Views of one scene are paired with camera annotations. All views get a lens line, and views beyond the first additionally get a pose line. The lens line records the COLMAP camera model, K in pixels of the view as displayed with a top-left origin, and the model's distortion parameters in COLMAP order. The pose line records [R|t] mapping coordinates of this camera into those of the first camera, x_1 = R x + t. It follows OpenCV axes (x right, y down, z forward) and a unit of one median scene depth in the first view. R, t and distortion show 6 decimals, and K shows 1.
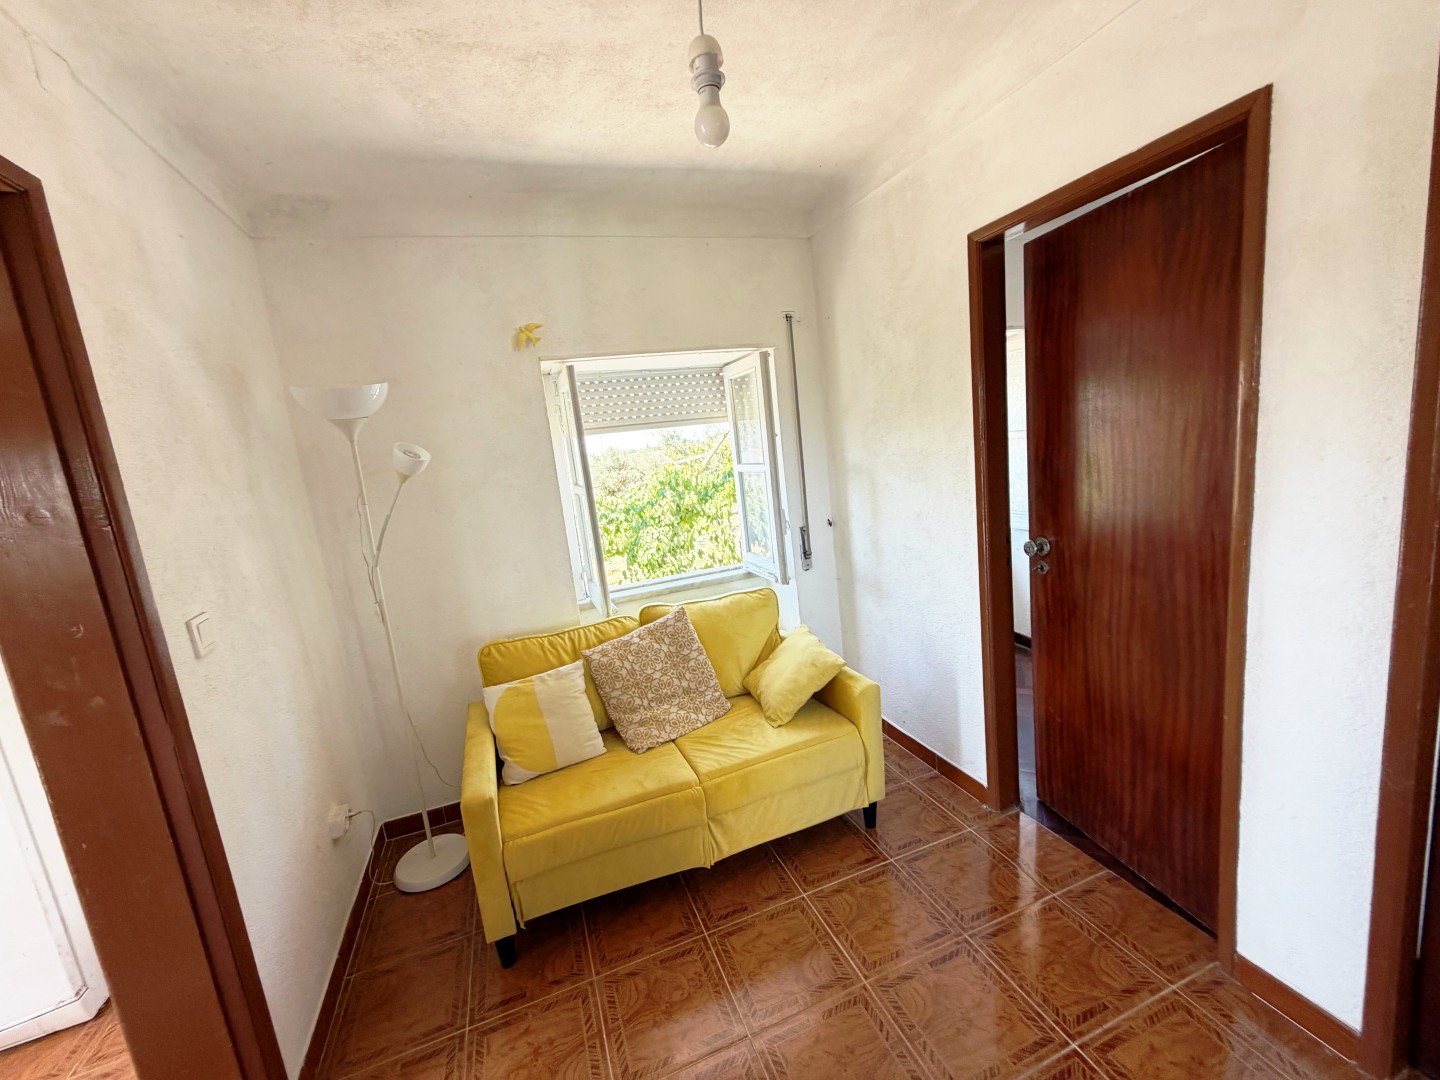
lens RADIAL K [[575.7, 0, 715.6], [0, 575.7, 540.6], [0, 0, 1]] dist [0.000771, -0.000134]
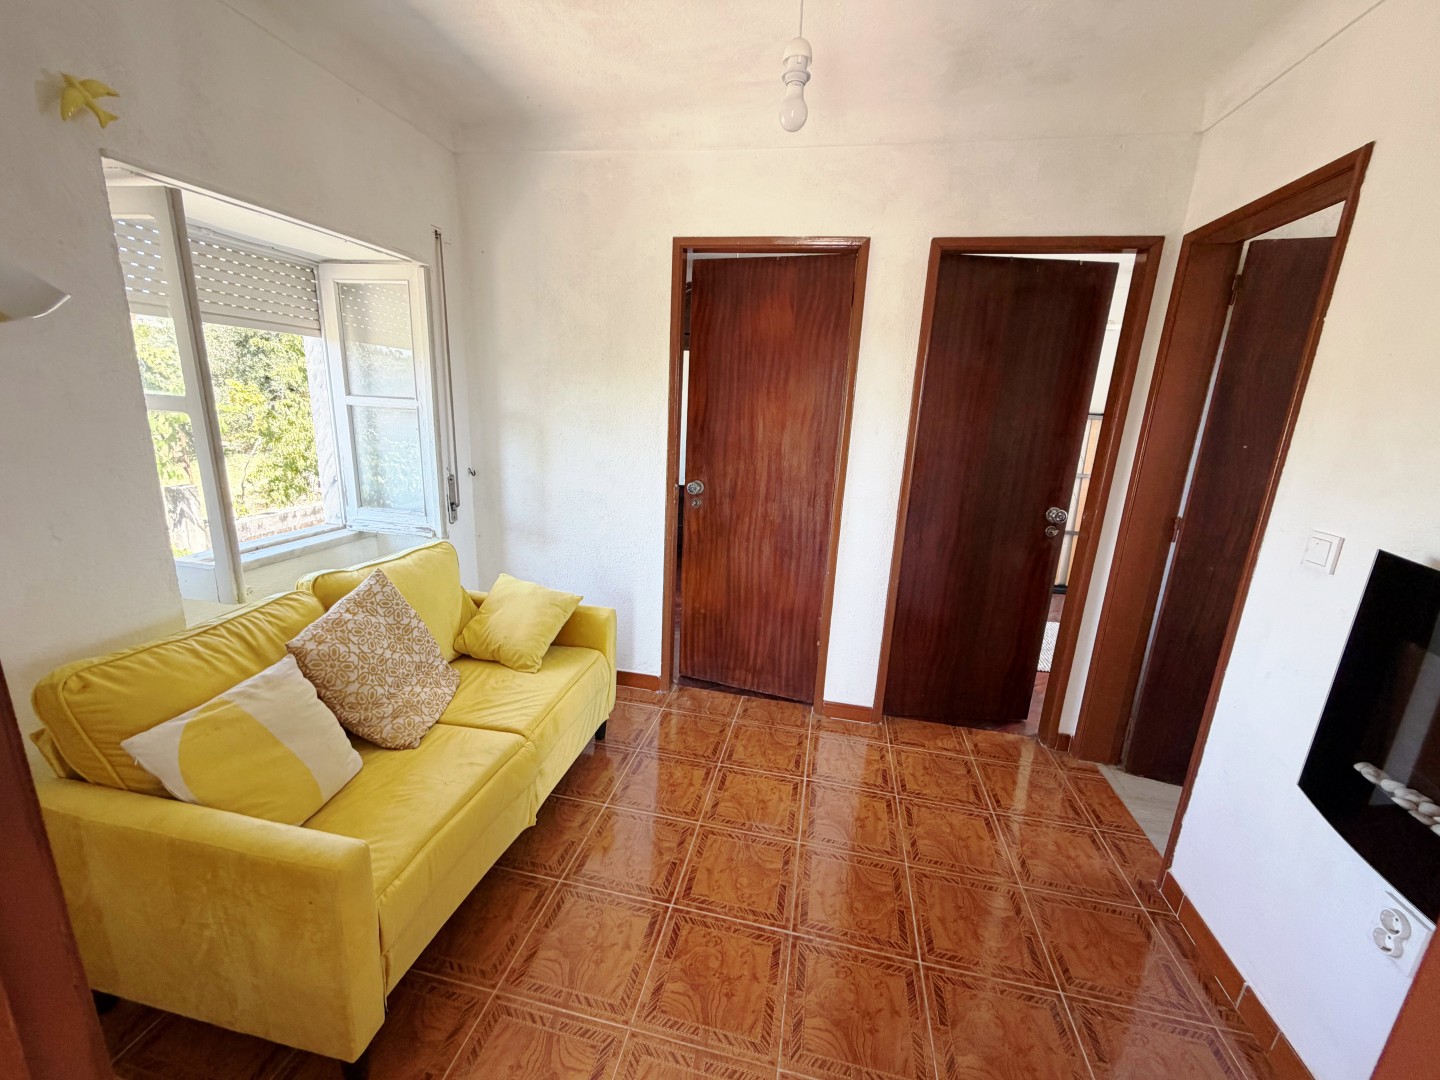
lens RADIAL K [[575.7, 0, 715.6], [0, 575.7, 540.6], [0, 0, 1]] dist [0.000771, -0.000134]
pose [[0.518603, -0.071422, 0.852027, -0.560032], [0.034198, 0.997440, 0.062796, 0.049328], [-0.854331, -0.003429, 0.519718, 0.229640]]
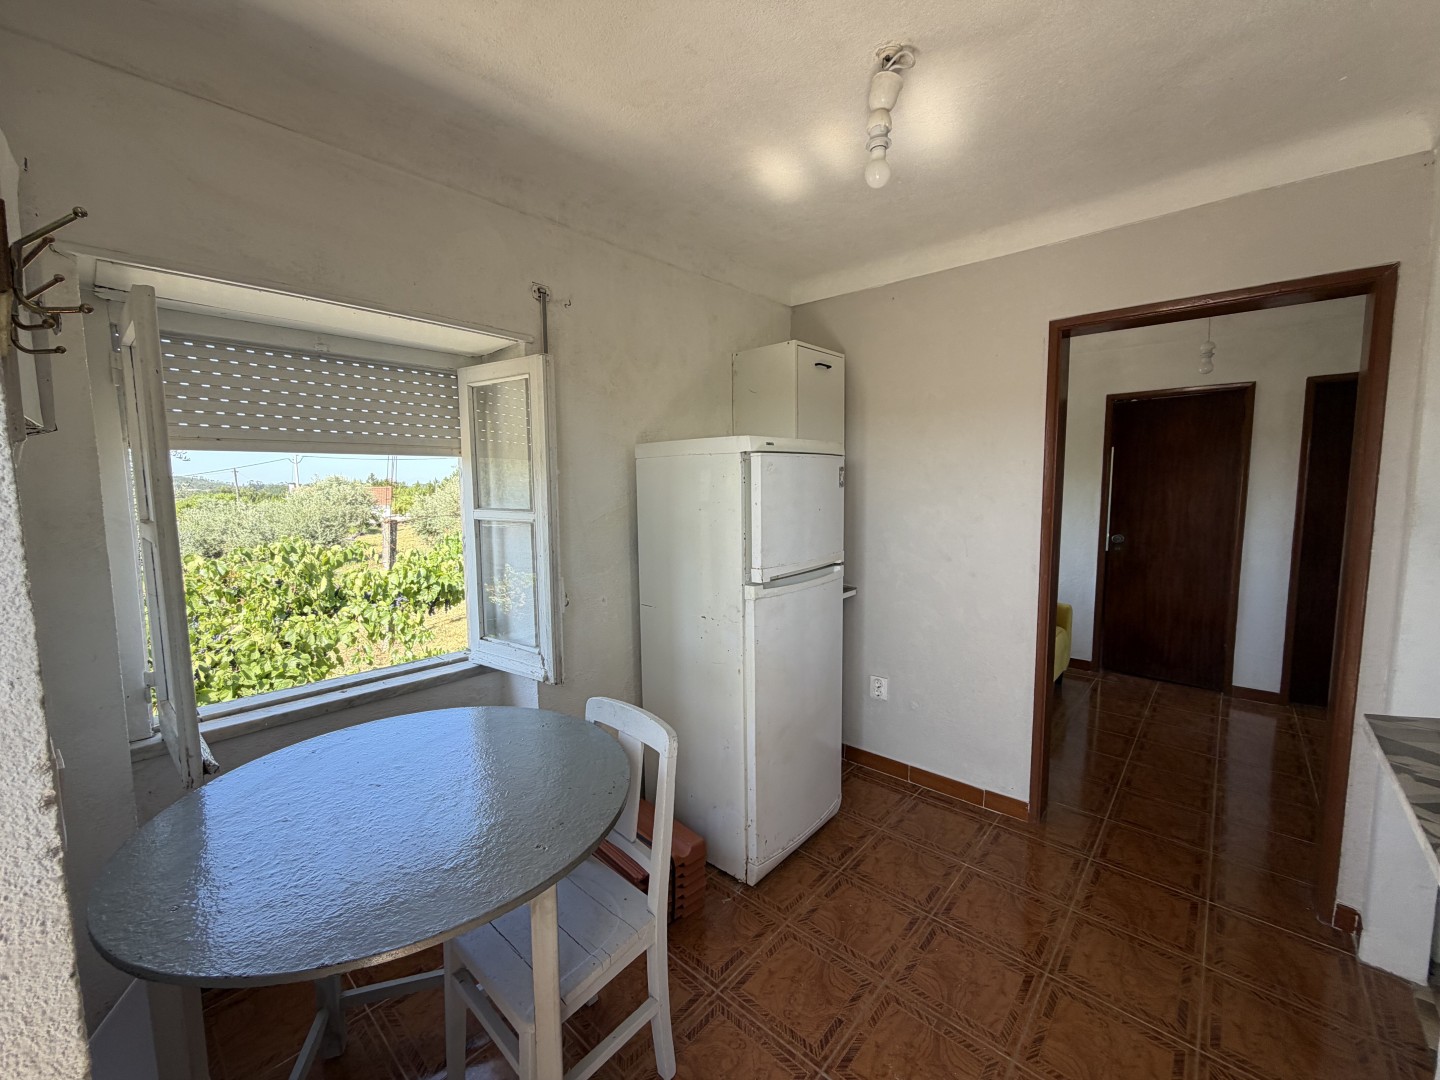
lens RADIAL K [[587.2, 0, 720.5], [0, 587.2, 542.5], [0, 0, 1]] dist [0.008180, -0.000068]
pose [[0.869368, 0.060585, 0.490437, -1.706594], [-0.011199, 0.994617, -0.103017, 0.251685], [-0.494038, 0.084067, 0.865366, -0.161390]]
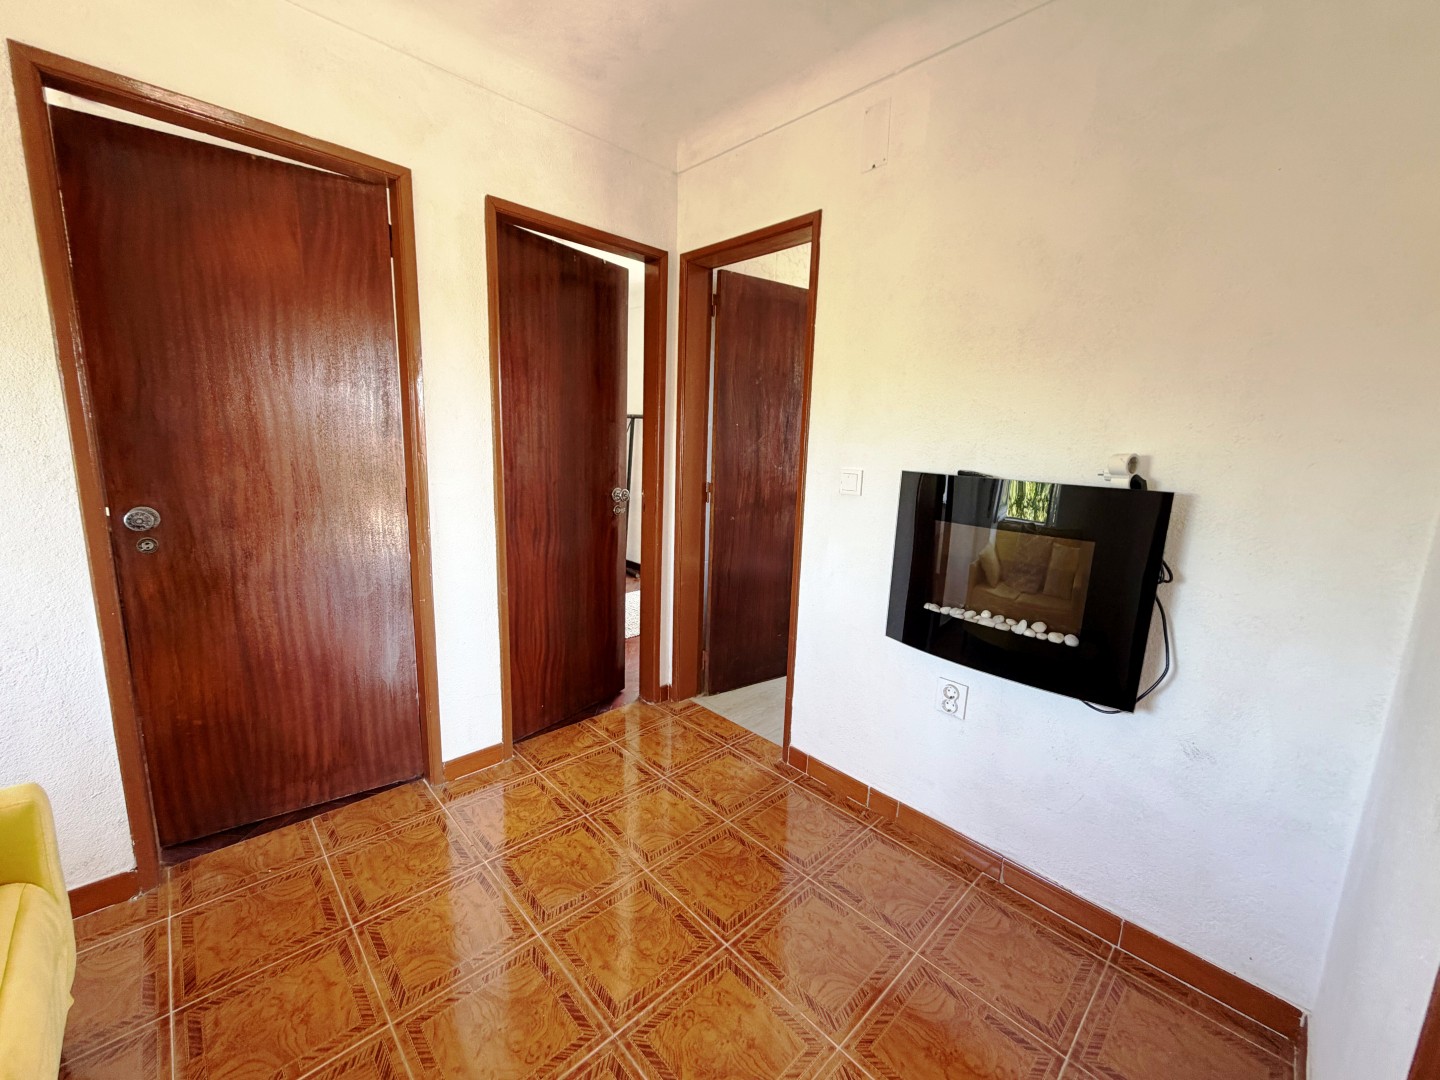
lens RADIAL K [[575.7, 0, 715.6], [0, 575.7, 540.6], [0, 0, 1]] dist [0.000771, -0.000134]
pose [[-0.403584, -0.061867, 0.912848, -0.450725], [0.160013, 0.977562, 0.136997, 0.054052], [-0.900842, 0.201357, -0.384629, 0.565357]]
